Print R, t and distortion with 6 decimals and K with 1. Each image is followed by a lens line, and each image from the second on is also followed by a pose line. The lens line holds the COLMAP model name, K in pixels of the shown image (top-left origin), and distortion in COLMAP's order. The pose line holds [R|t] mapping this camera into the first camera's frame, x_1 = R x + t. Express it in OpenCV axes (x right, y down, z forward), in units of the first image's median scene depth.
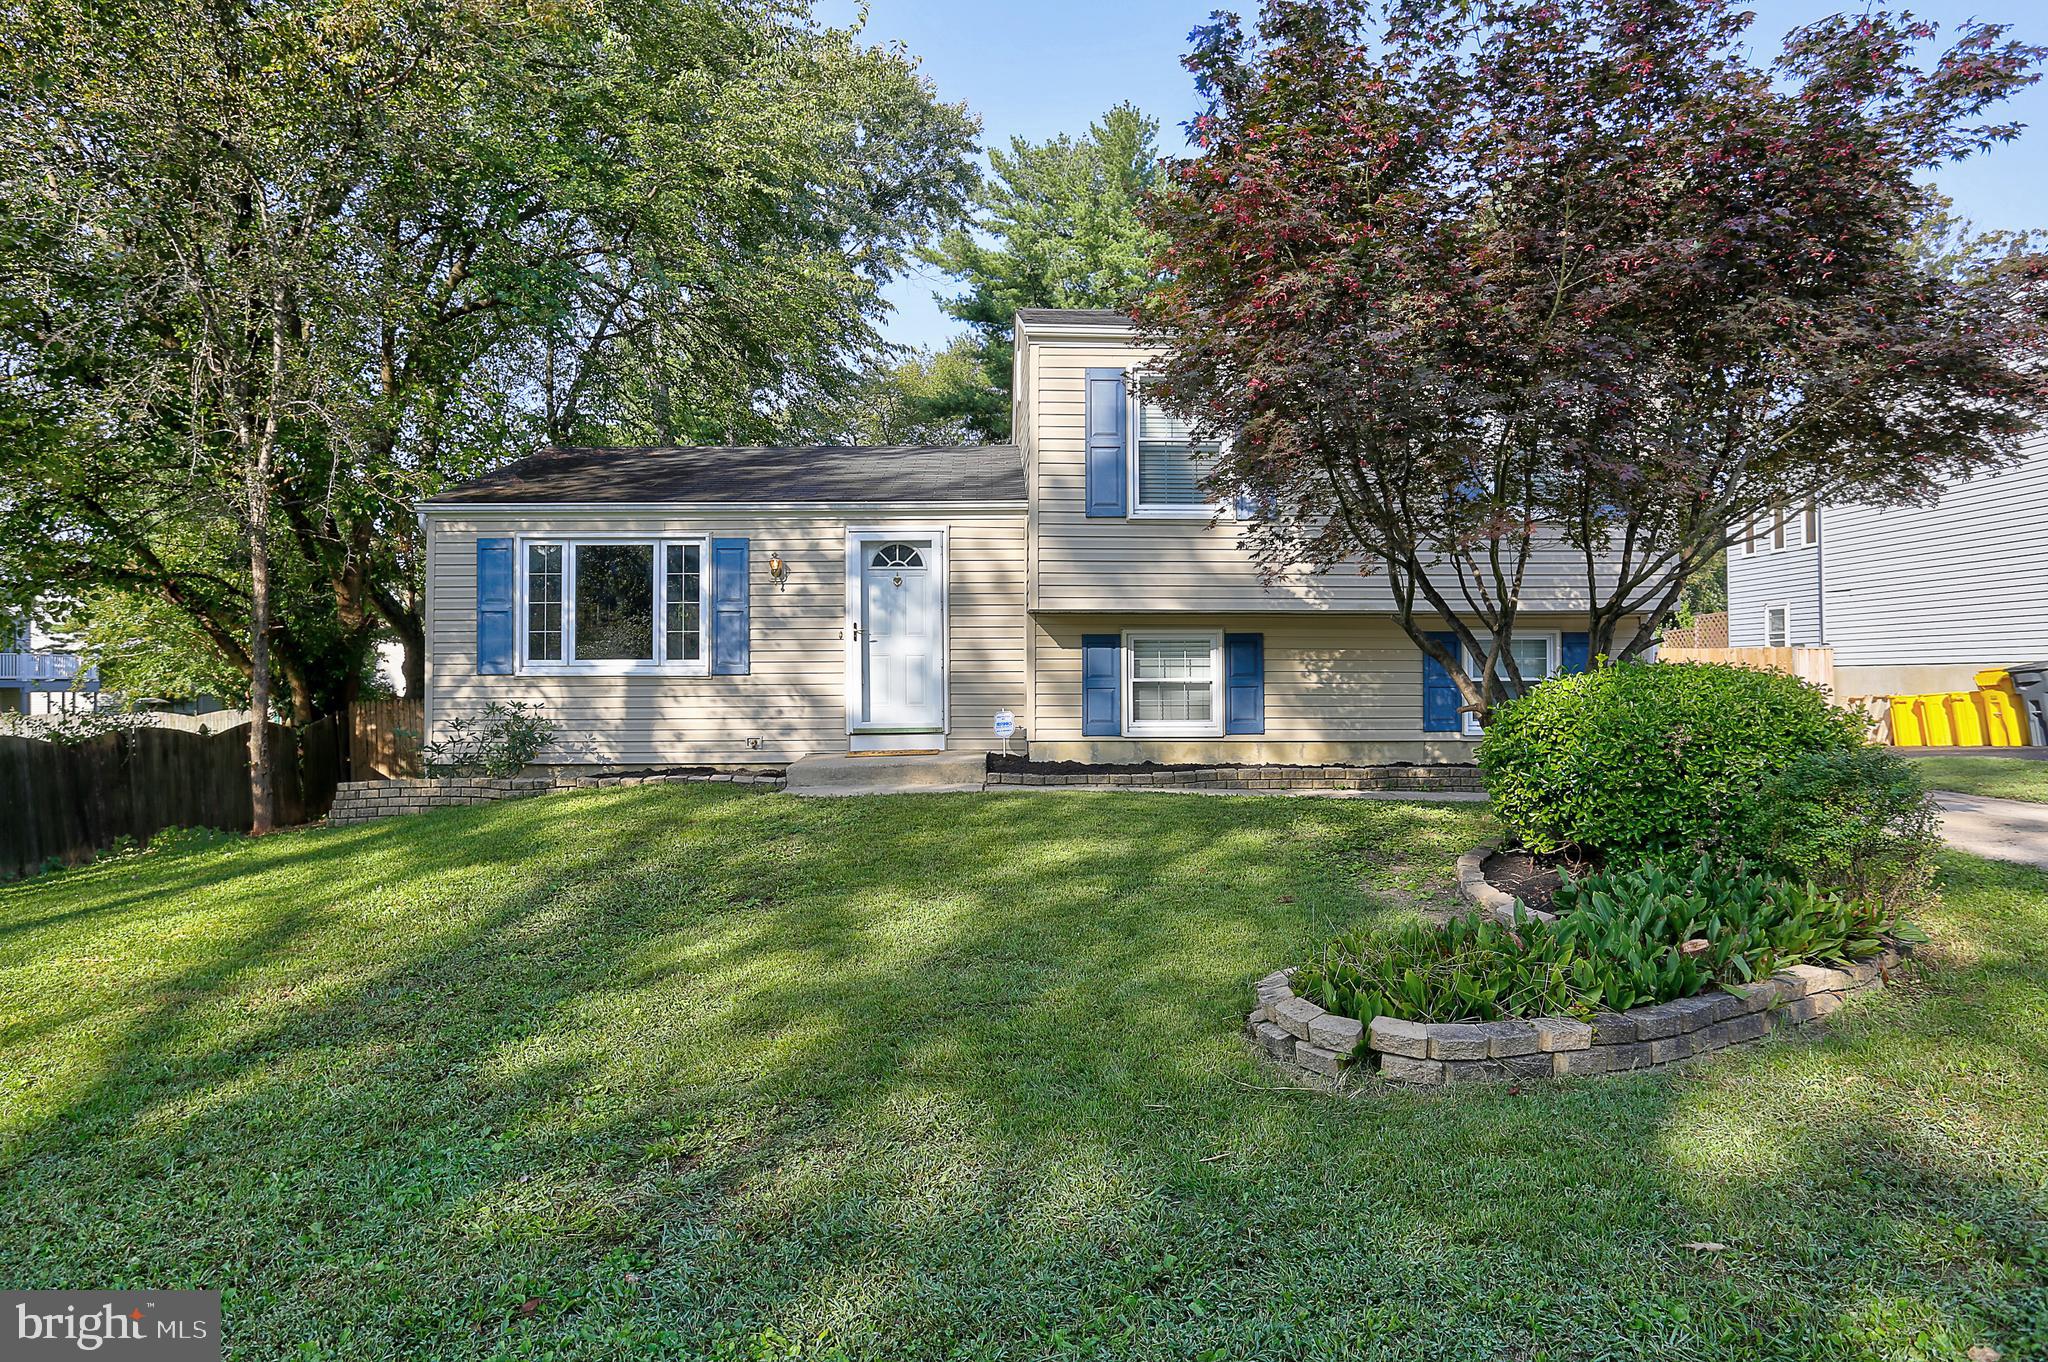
lens RADIAL K [[1358.9, 0, 1024.8], [0, 1358.9, 680.3], [0, 0, 1]] dist [-0.001709, -0.000634]
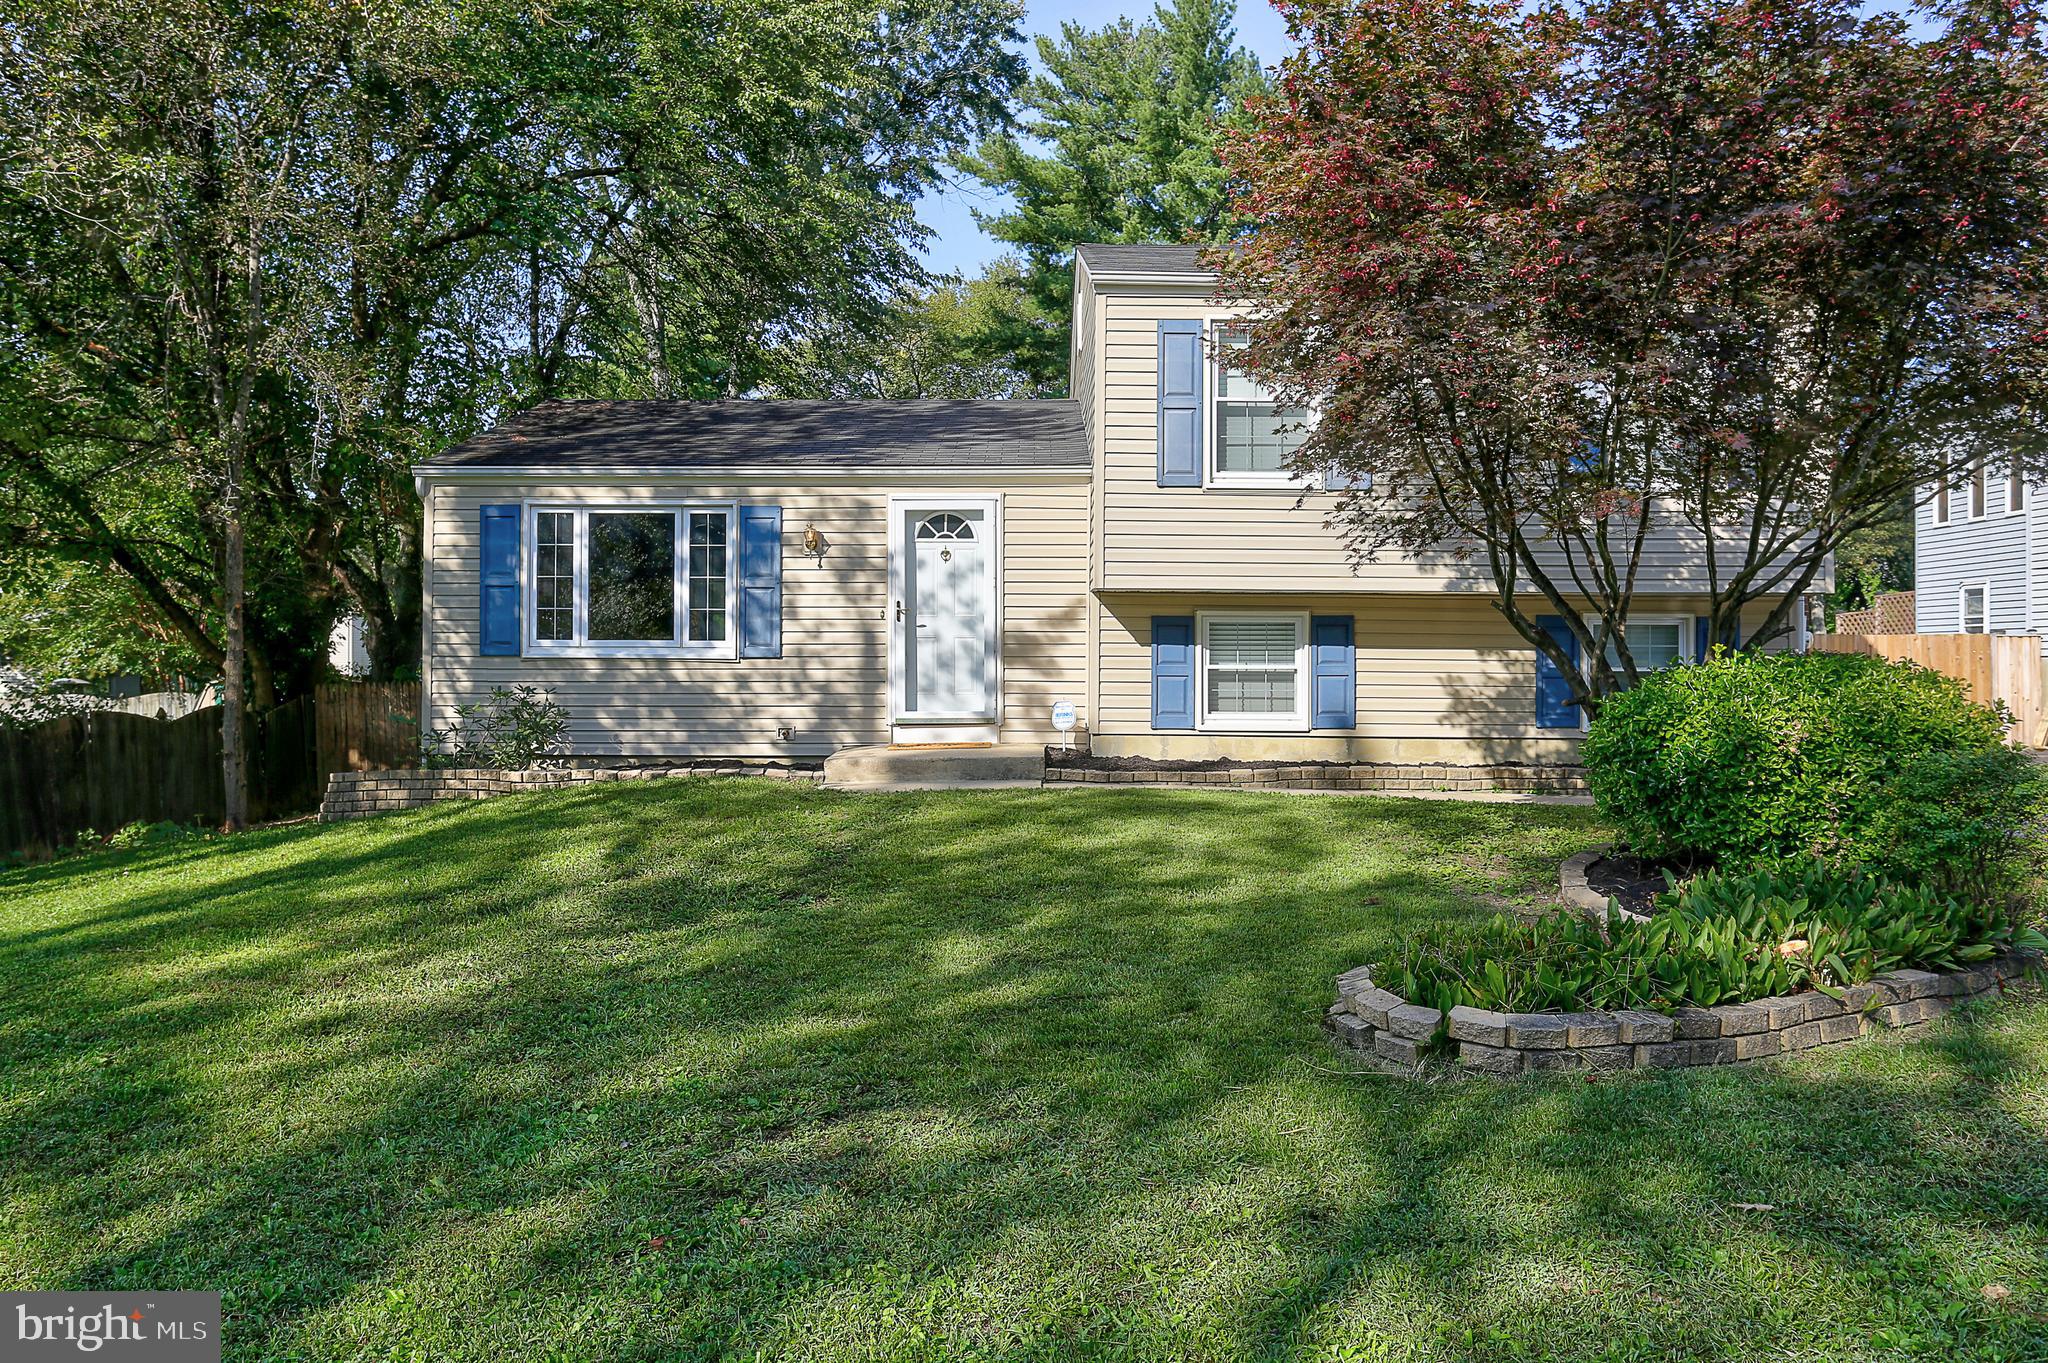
lens RADIAL K [[1666.8, 0, 994.2], [0, 1666.8, 621.4], [0, 0, 1]] dist [0.008675, 0.011190]
pose [[0.998946, 0.006322, -0.045468, -0.017011], [-0.007490, 0.999646, -0.025549, -0.001759], [0.045290, 0.025863, 0.998639, -0.155038]]
